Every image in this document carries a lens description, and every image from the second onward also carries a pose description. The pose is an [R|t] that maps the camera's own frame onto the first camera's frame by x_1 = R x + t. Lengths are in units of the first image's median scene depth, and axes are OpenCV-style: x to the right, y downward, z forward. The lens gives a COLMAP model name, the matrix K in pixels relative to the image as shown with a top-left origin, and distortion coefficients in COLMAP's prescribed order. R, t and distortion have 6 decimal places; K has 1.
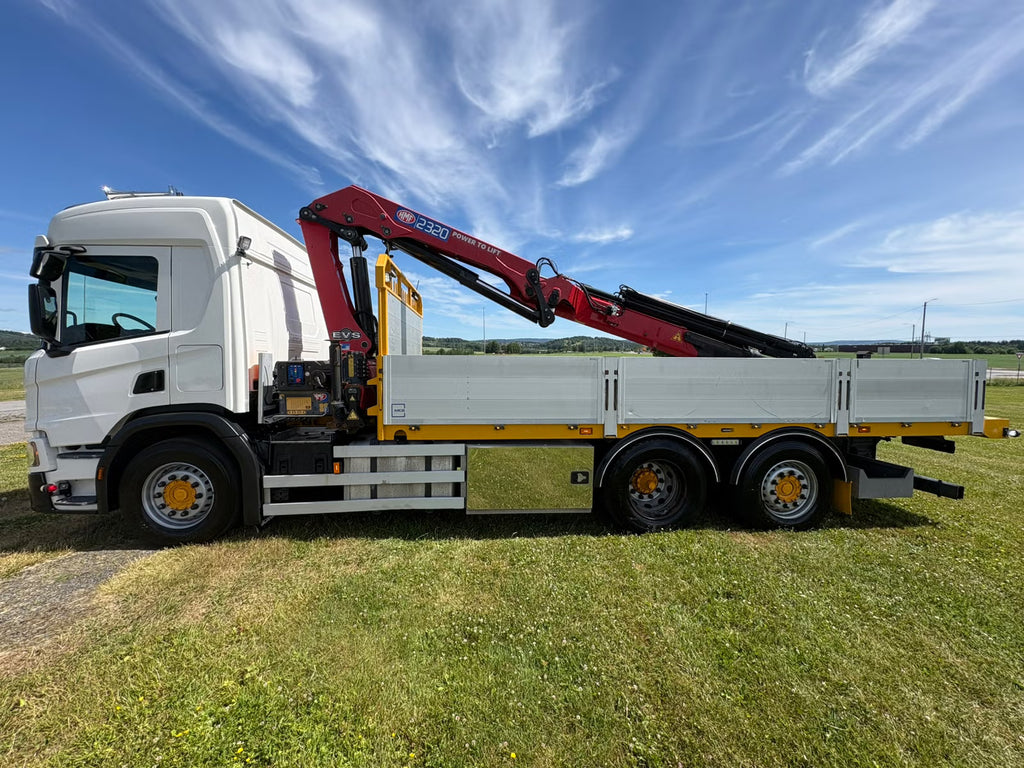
lens RADIAL K [[394.2, 0, 512.0], [0, 394.2, 384.0], [0, 0, 1]] dist [-0.001206, -0.000459]
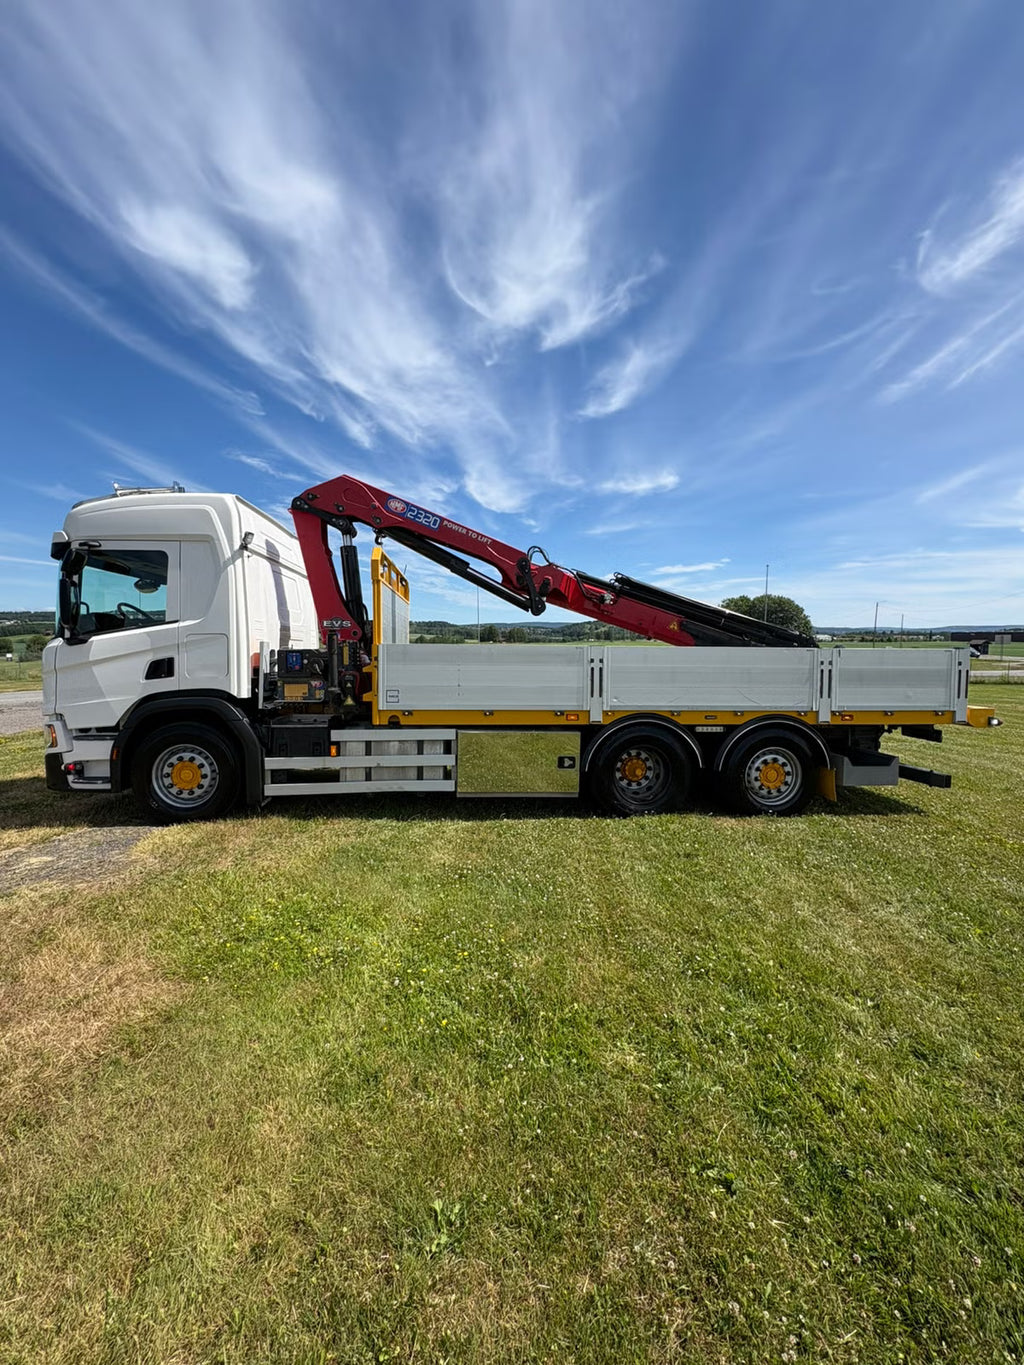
lens RADIAL K [[532.2, 0, 517.6], [0, 532.2, 685.8], [0, 0, 1]] dist [0.000198, -0.000234]
pose [[0.999998, 0.001882, -0.000943, 0.043577], [-0.001879, 0.999992, 0.003605, 0.030487], [0.000950, -0.003603, 0.999993, -0.385647]]
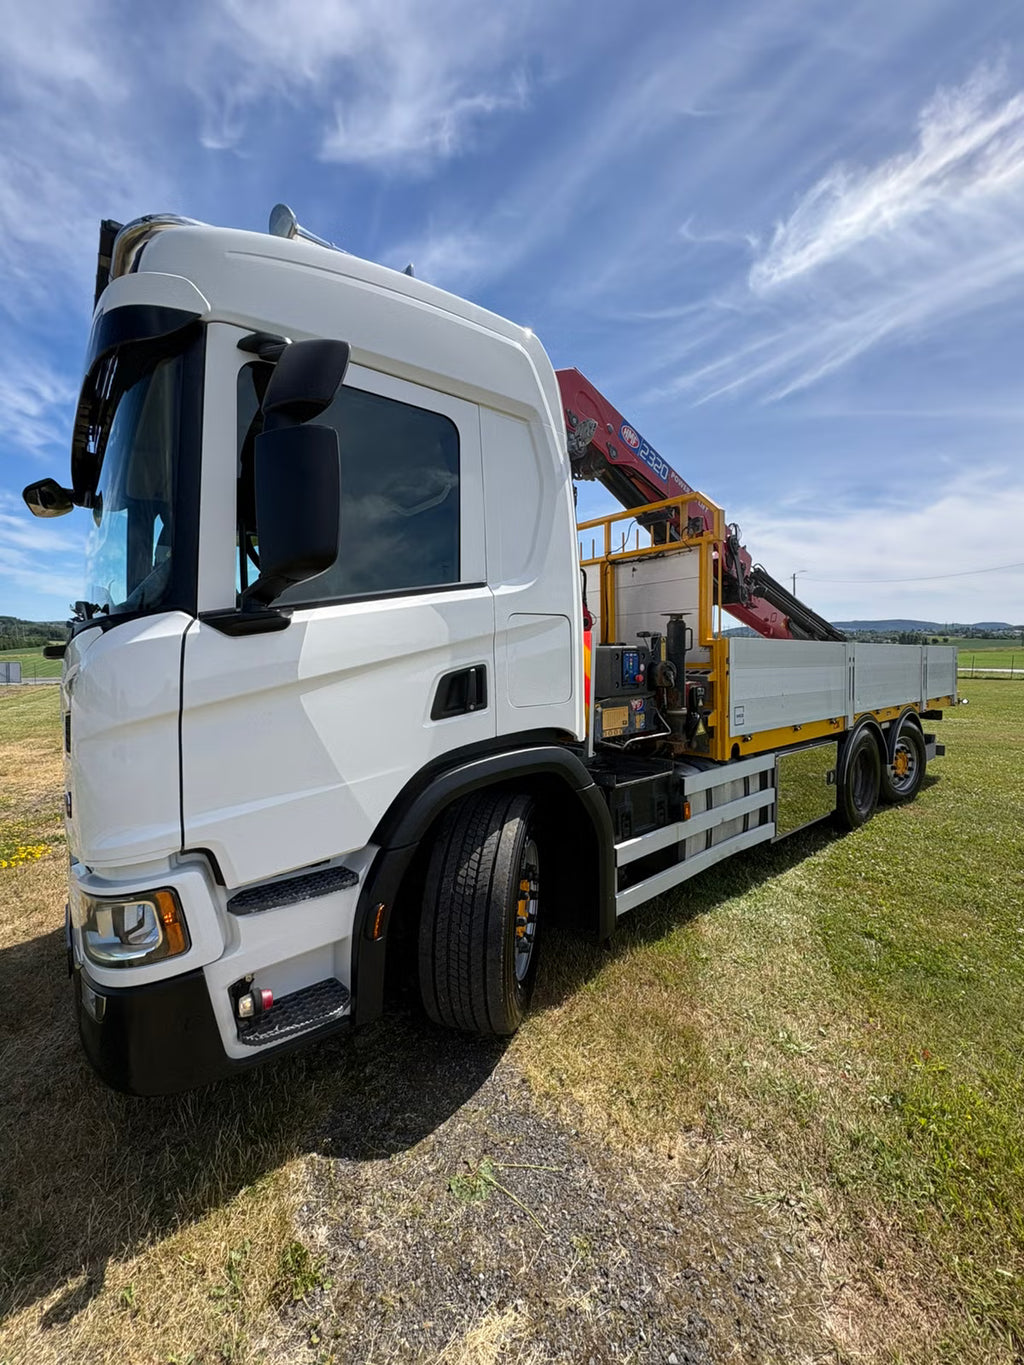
lens RADIAL K [[537.0, 0, 520.0], [0, 537.0, 676.4], [0, 0, 1]] dist [0.000151, -0.000339]
pose [[0.818104, -0.029482, 0.574314, -1.067463], [0.038831, 0.999238, -0.004019, -0.014420], [-0.573758, 0.025589, 0.818625, 0.392865]]
